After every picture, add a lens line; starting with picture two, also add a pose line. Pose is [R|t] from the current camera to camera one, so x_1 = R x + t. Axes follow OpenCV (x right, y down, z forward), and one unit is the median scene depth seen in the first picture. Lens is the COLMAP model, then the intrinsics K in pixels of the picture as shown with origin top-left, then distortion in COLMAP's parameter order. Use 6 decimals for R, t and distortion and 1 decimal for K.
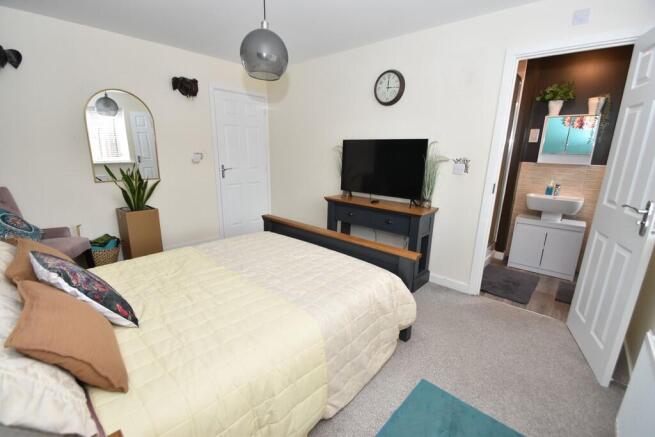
lens RADIAL K [[284.0, 0, 327.5], [0, 284.0, 218.5], [0, 0, 1]] dist [-0.002213, -0.000810]
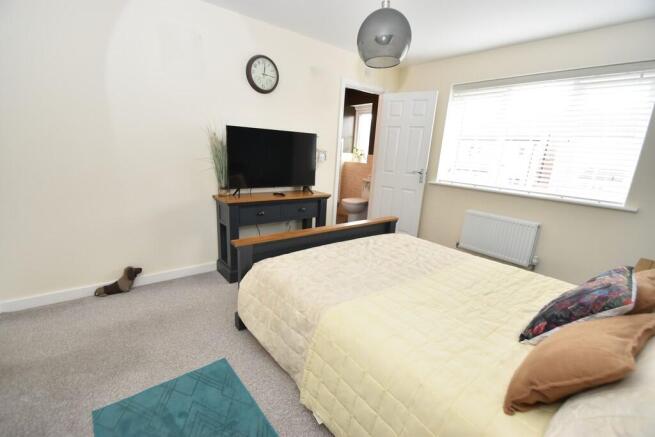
lens RADIAL K [[286.2, 0, 307.9], [0, 286.2, 220.3], [0, 0, 1]] dist [0.000354, -0.000065]
pose [[0.188568, -0.265673, 0.945441, -0.913011], [0.169276, 0.957096, 0.235186, -0.219586], [-0.967361, 0.115692, 0.225450, 0.794043]]
